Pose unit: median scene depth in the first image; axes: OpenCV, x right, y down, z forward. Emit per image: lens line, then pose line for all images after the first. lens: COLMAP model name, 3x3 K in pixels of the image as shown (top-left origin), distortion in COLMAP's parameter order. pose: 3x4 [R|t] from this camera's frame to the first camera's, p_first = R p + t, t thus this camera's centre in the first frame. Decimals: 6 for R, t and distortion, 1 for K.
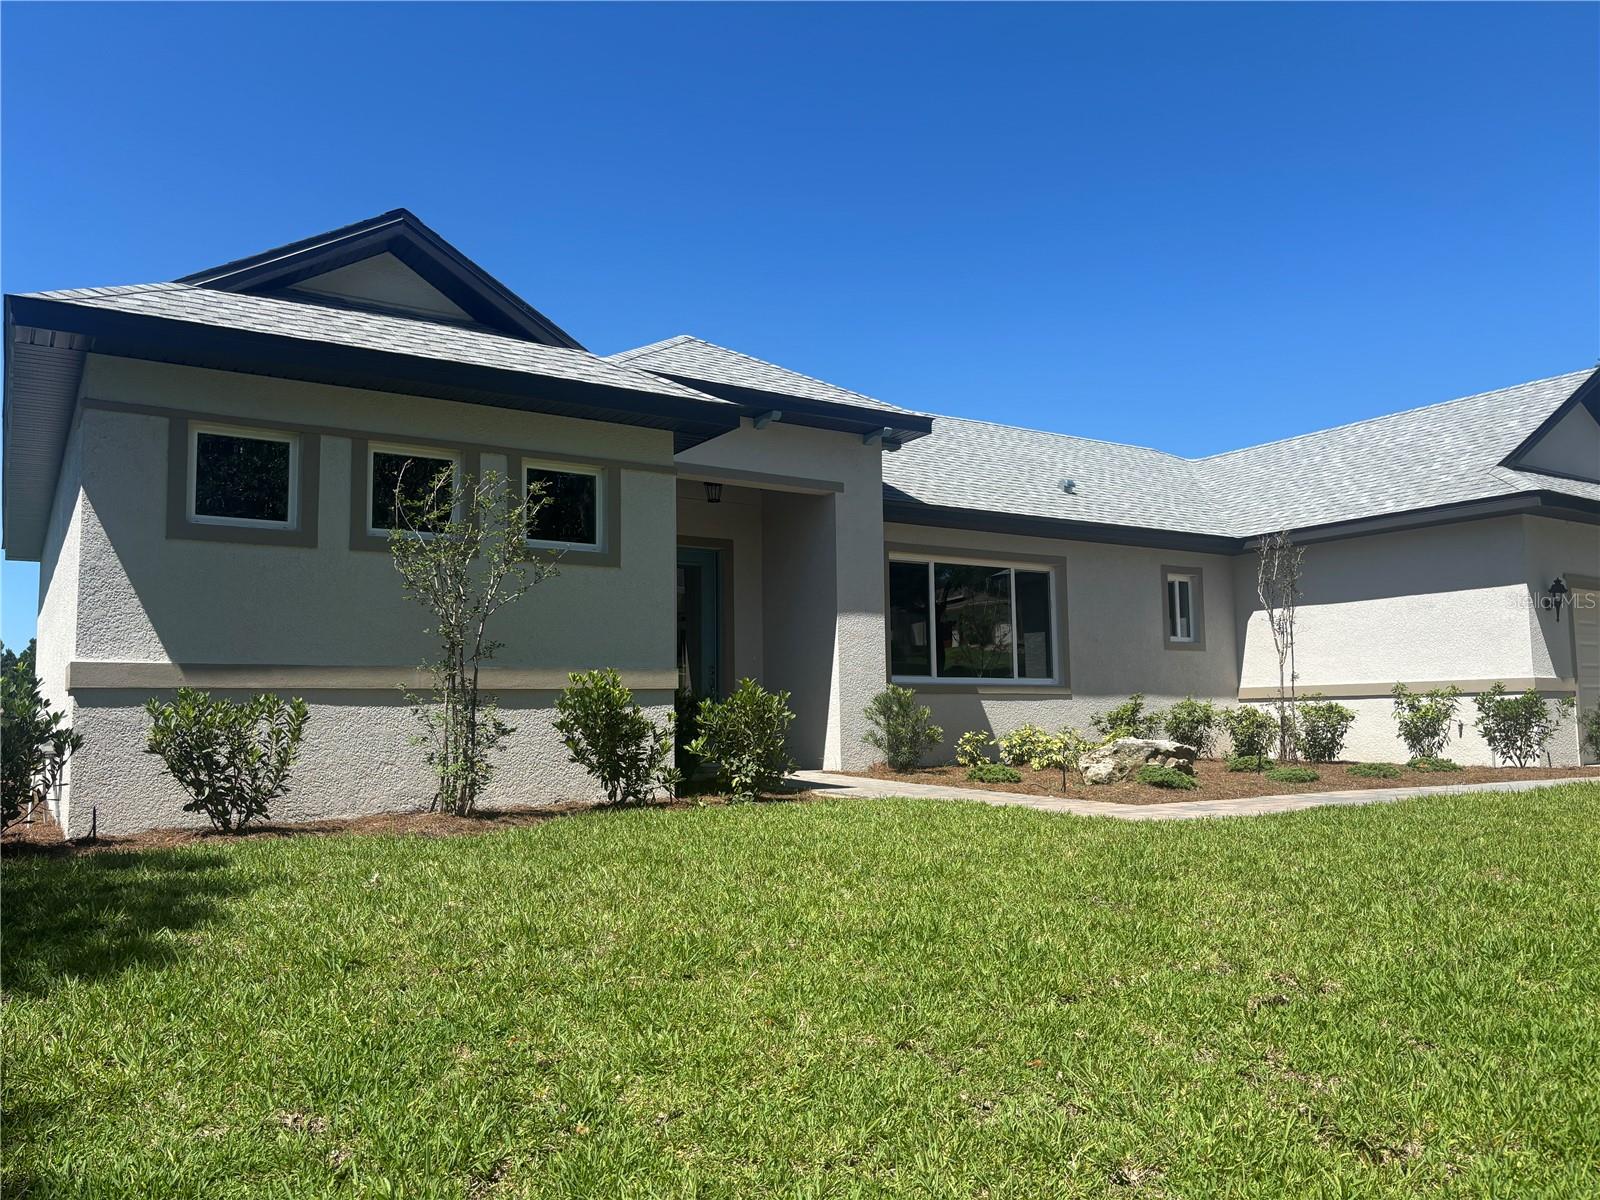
lens RADIAL K [[1214.5, 0, 798.7], [0, 1214.5, 606.8], [0, 0, 1]] dist [0.051616, -0.064093]
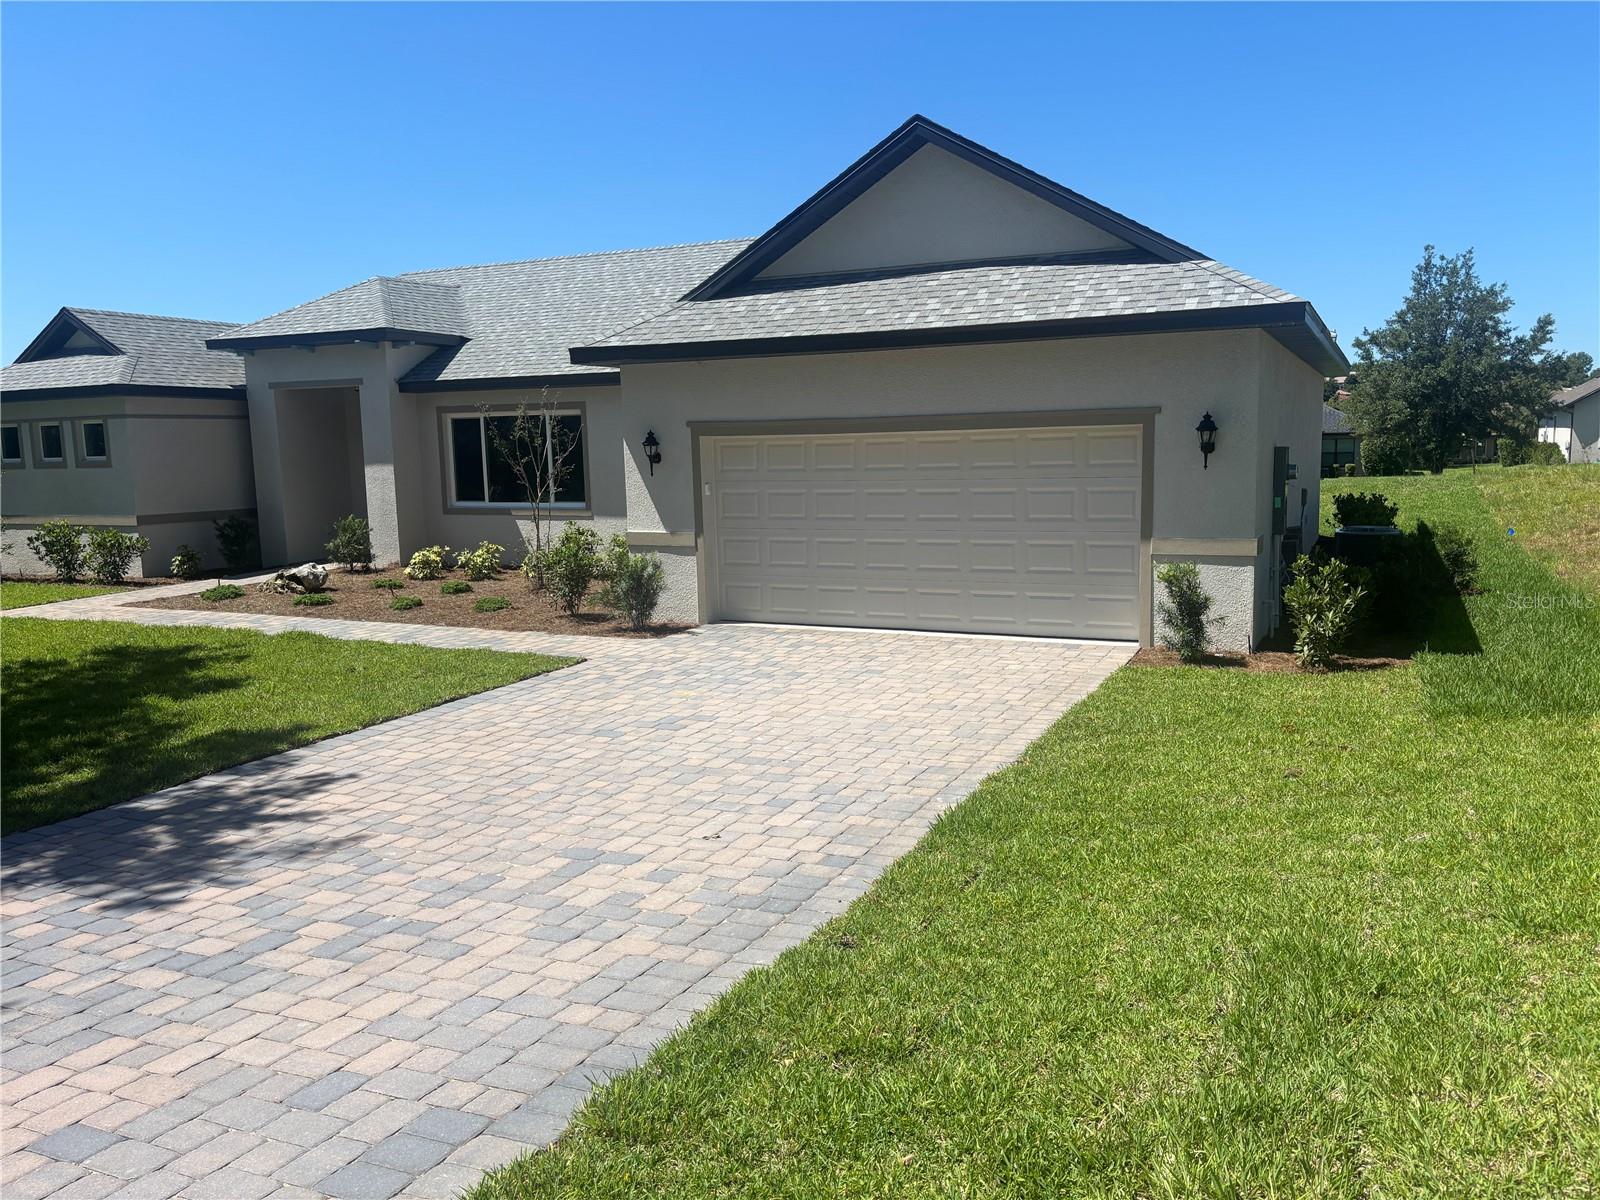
lens RADIAL K [[1222.0, 0, 819.9], [0, 1222.0, 605.9], [0, 0, 1]] dist [0.016008, -0.005368]
pose [[0.532280, 0.115057, -0.838713, 1.509497], [0.096067, 0.976113, 0.194873, -0.061956], [0.841100, -0.184300, 0.508512, 0.591779]]
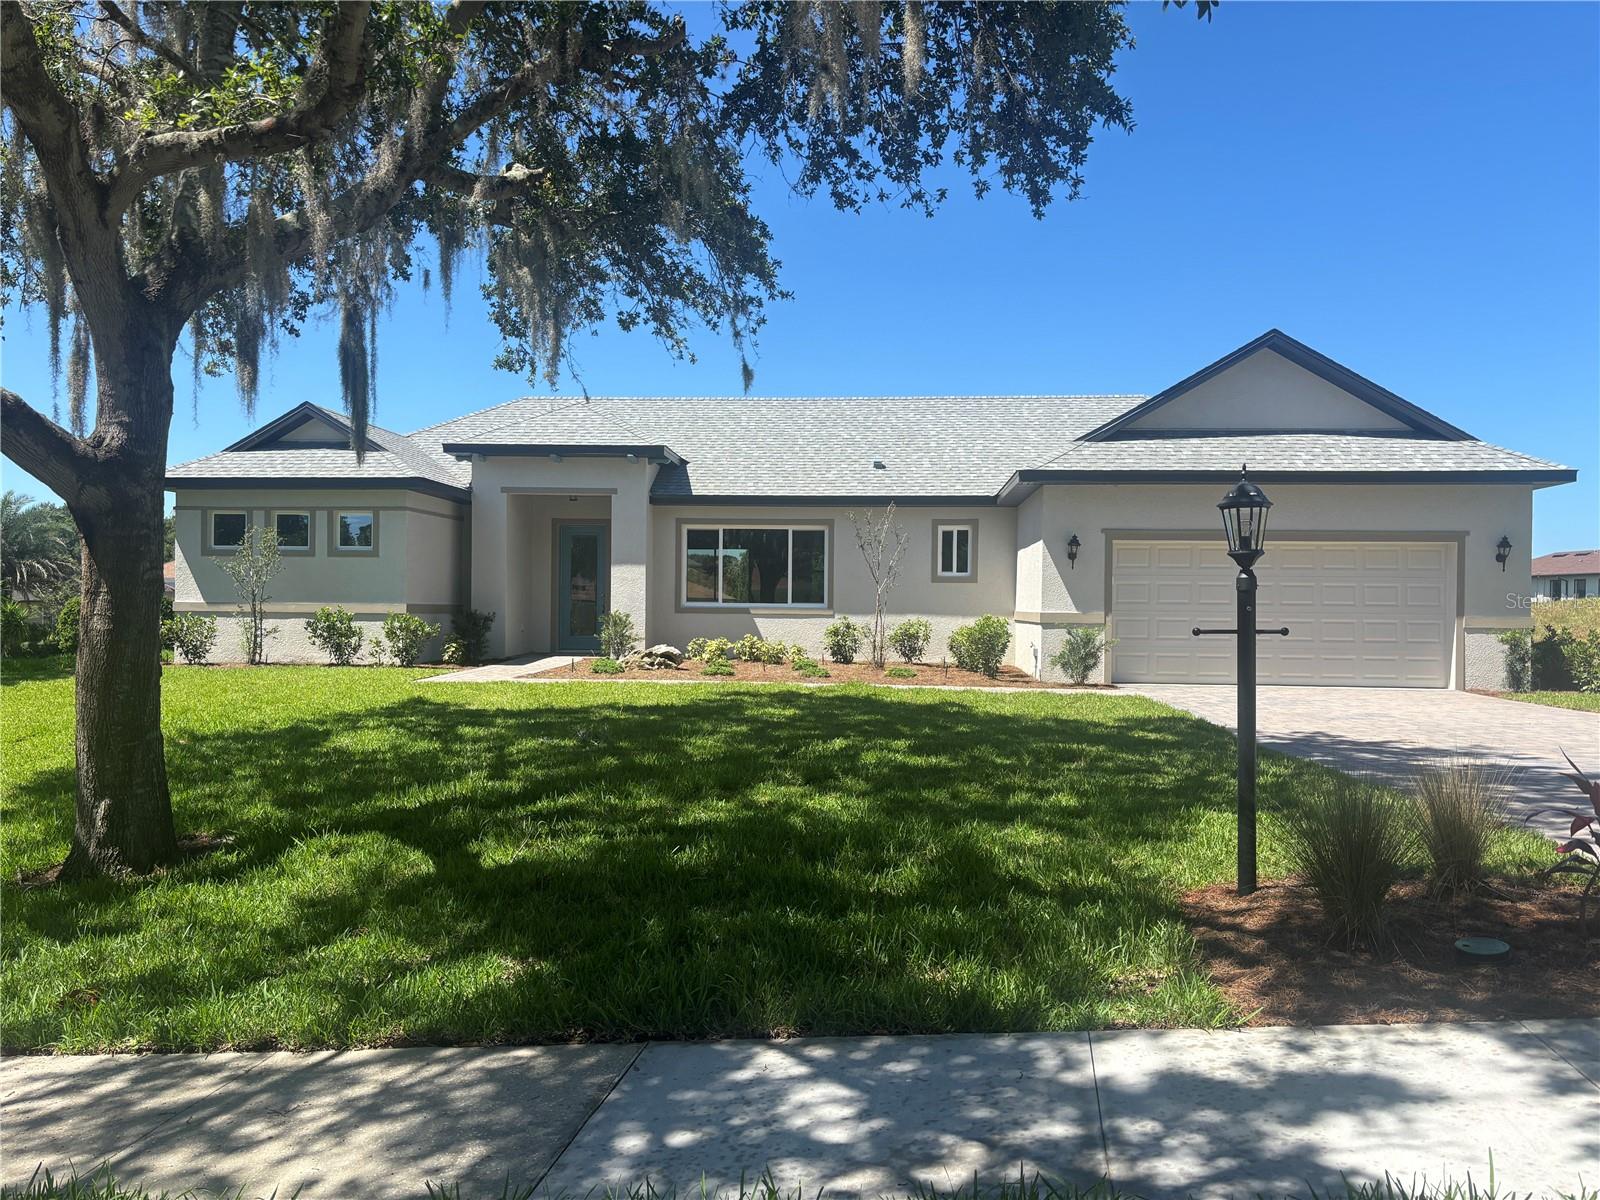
lens RADIAL K [[1213.7, 0, 806.3], [0, 1213.7, 612.0], [0, 0, 1]] dist [0.055351, -0.069306]
pose [[0.795554, 0.022787, -0.605455, 1.158573], [0.036610, 0.995659, 0.085578, -0.060613], [0.604776, -0.090248, 0.791266, -0.176484]]
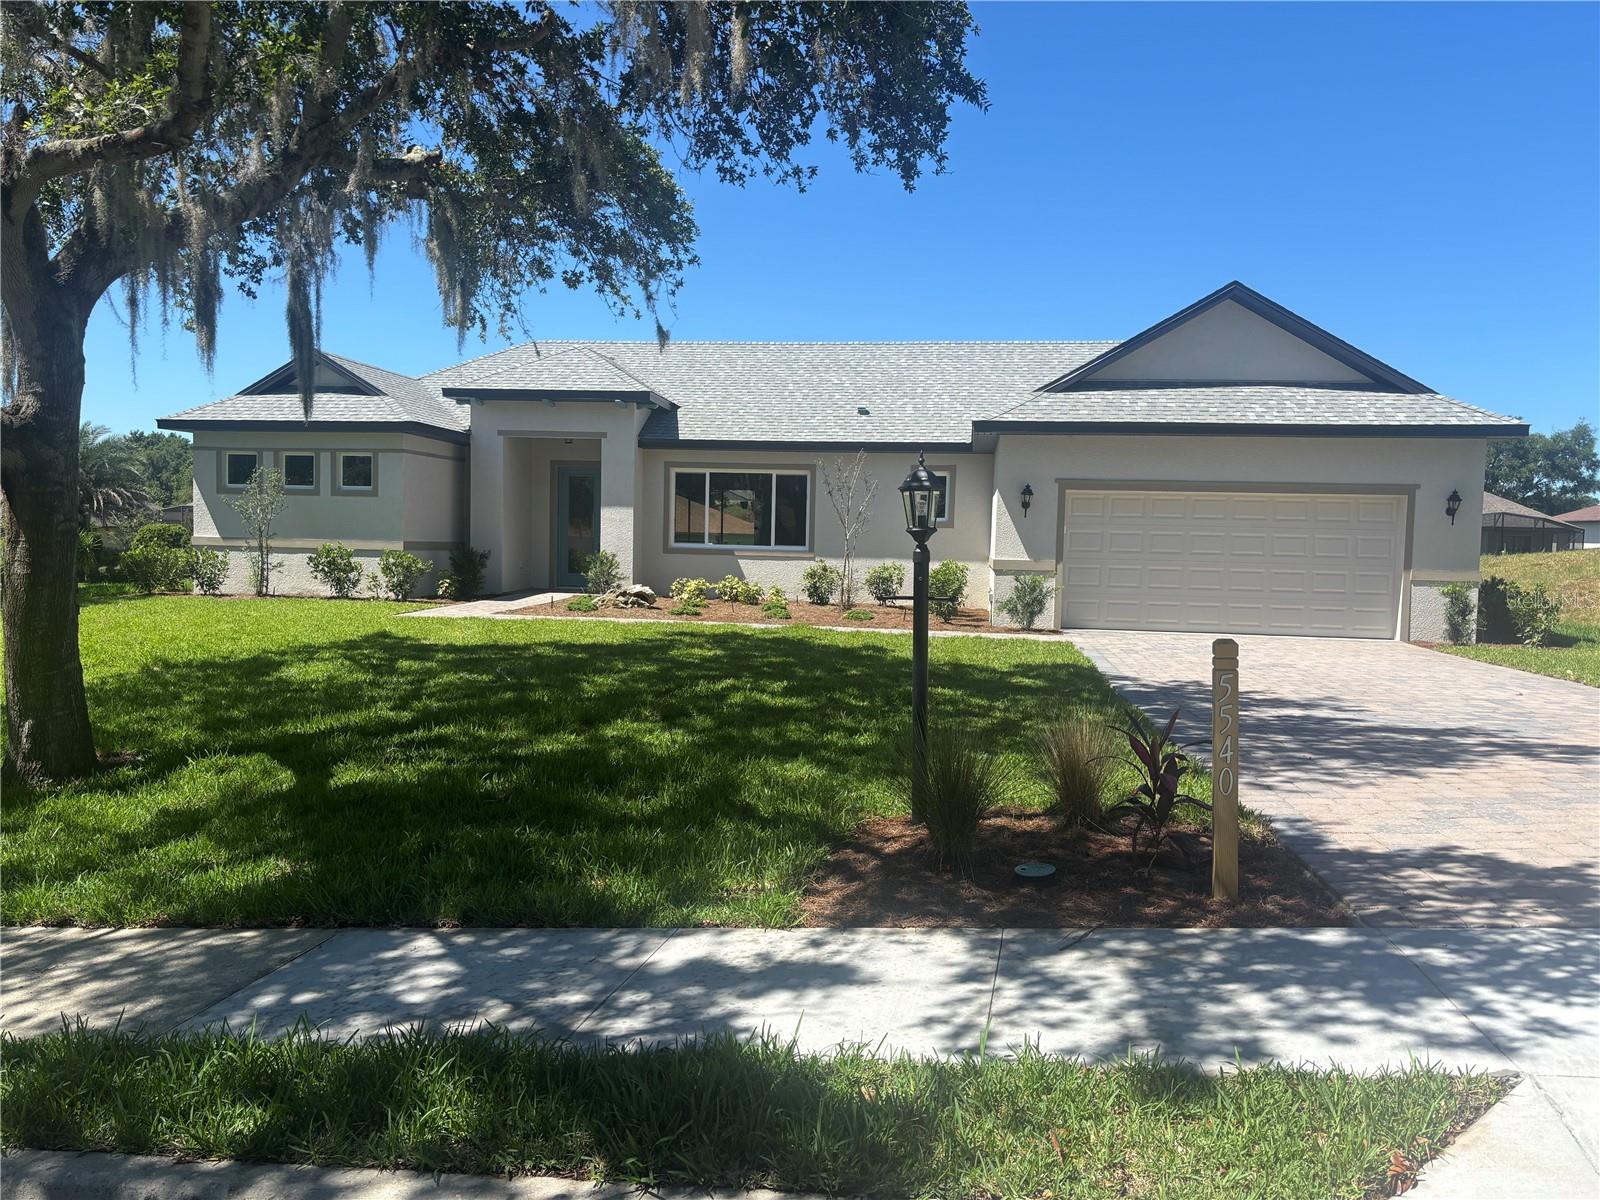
lens RADIAL K [[1214.5, 0, 798.7], [0, 1214.5, 606.8], [0, 0, 1]] dist [0.051616, -0.064093]
pose [[0.755006, 0.066262, -0.652362, 1.284430], [0.028416, 0.990640, 0.133509, -0.072812], [0.655102, -0.119338, 0.746056, -0.147123]]
